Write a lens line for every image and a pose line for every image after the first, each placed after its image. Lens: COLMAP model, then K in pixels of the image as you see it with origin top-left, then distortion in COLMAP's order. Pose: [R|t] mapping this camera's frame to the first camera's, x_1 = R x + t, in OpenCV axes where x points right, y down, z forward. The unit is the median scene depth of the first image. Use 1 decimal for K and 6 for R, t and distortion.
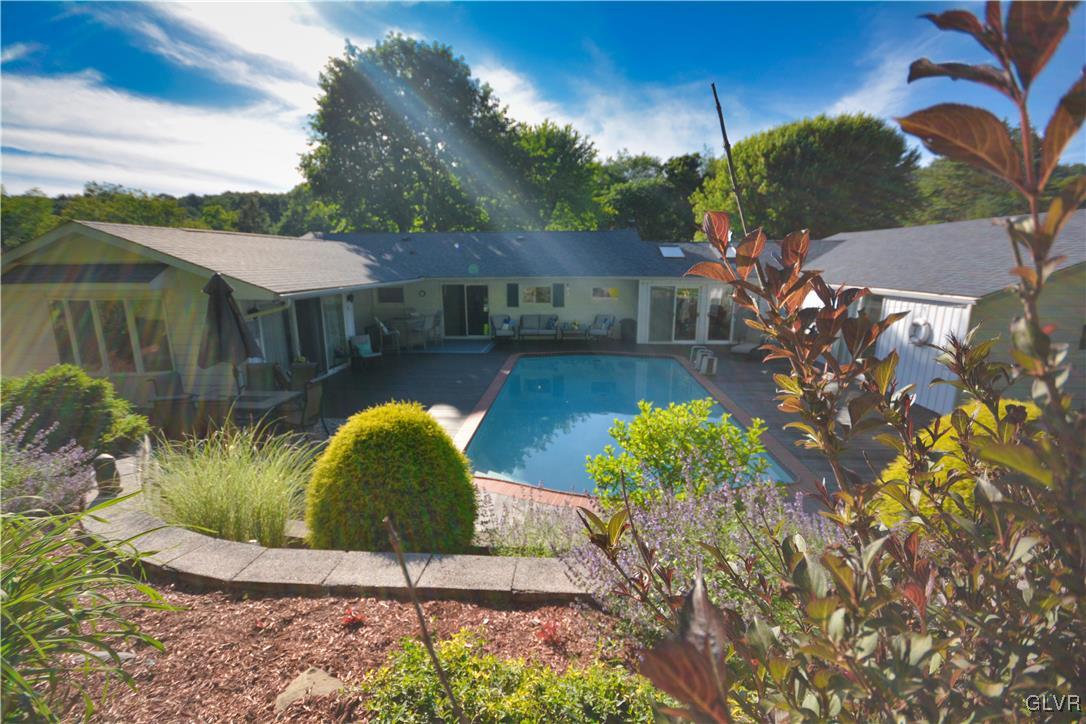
lens RADIAL K [[478.8, 0, 543.0], [0, 478.8, 362.0], [0, 0, 1]] dist [0.011643, -0.013123]
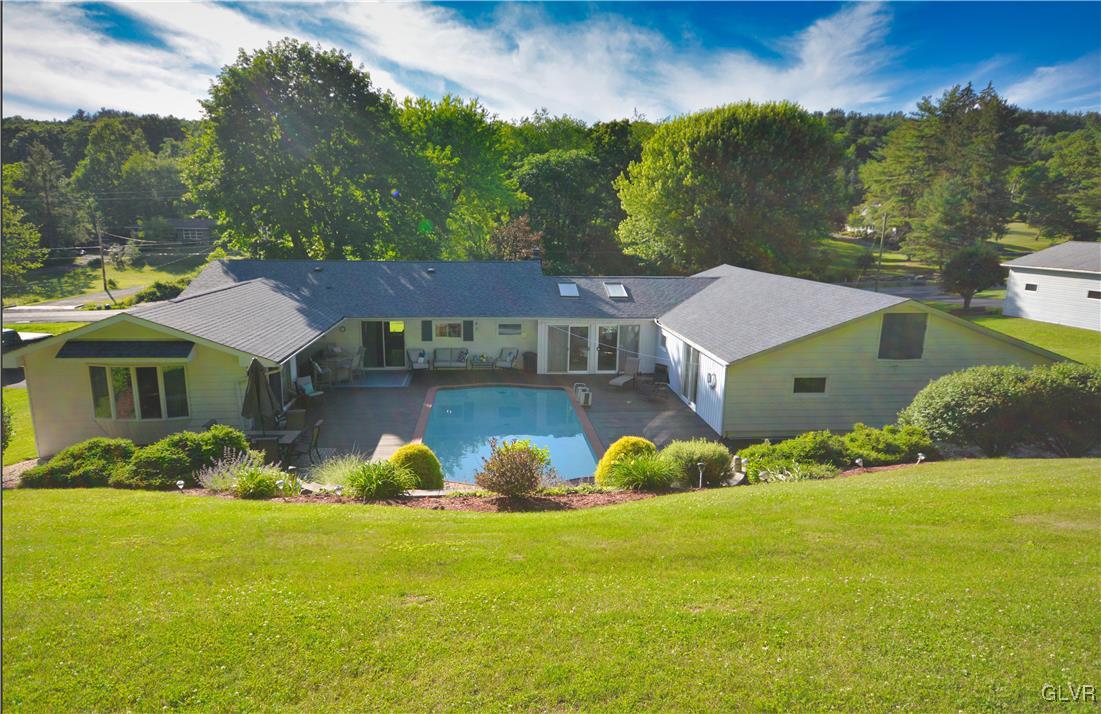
lens RADIAL K [[670.7, 0, 523.6], [0, 670.7, 356.2], [0, 0, 1]] dist [-0.003872, -0.000616]
pose [[0.992553, -0.013868, 0.121020, -0.027264], [0.013949, 0.999903, 0.000179, -0.071799], [-0.121011, 0.001510, 0.992650, -0.522424]]
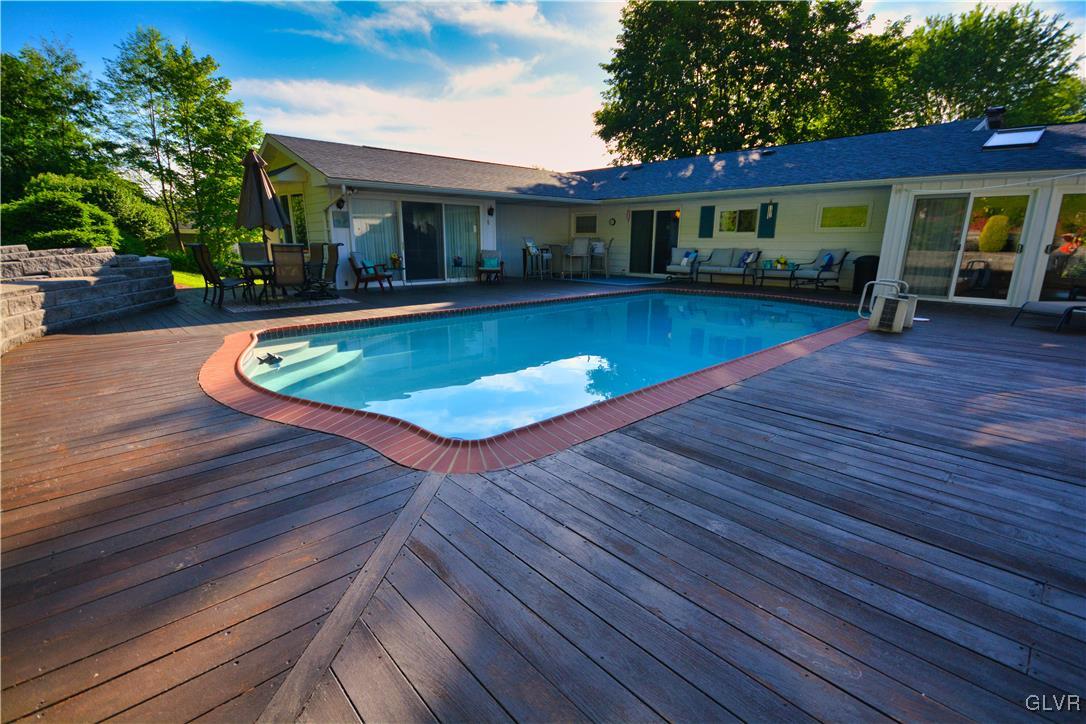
lens RADIAL K [[484.9, 0, 562.3], [0, 484.9, 365.1], [0, 0, 1]] dist [-0.000443, -0.000302]
pose [[0.738892, 0.174862, -0.650740, 0.278975], [-0.145080, 0.984376, 0.099781, 0.035162], [0.658020, 0.020682, 0.752716, 0.265222]]
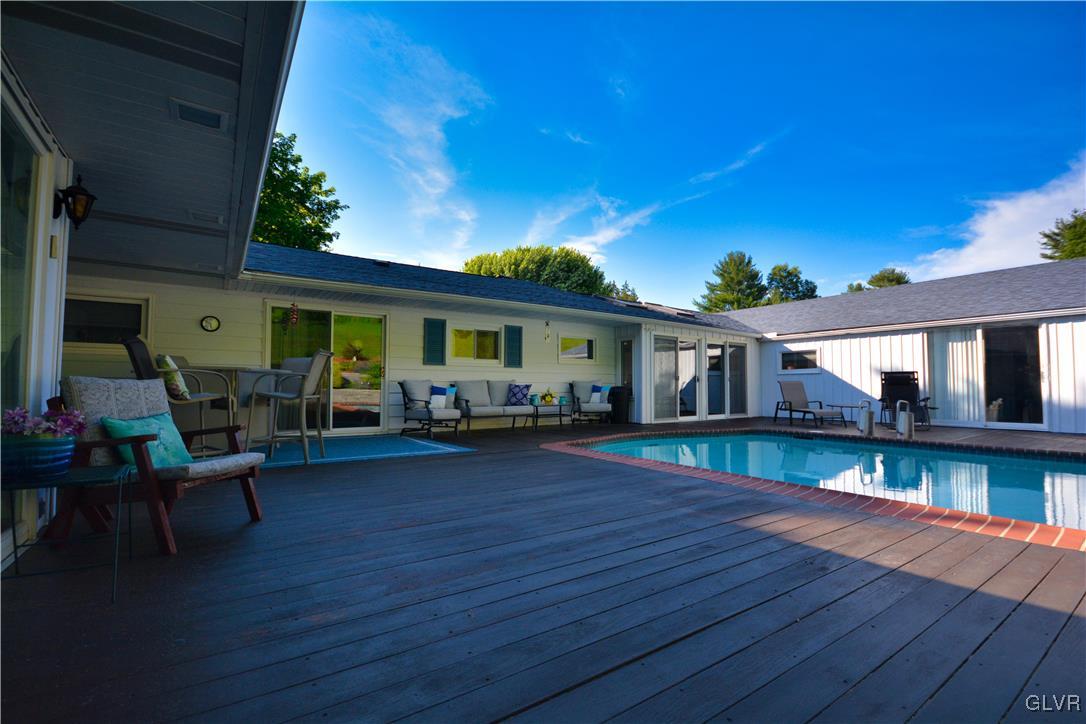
lens RADIAL K [[478.8, 0, 543.0], [0, 478.8, 362.0], [0, 0, 1]] dist [0.011643, -0.013123]
pose [[0.783519, 0.036353, 0.620304, -0.258063], [0.119103, 0.970990, -0.207347, -0.003293], [-0.609847, 0.236340, 0.756459, 0.523637]]
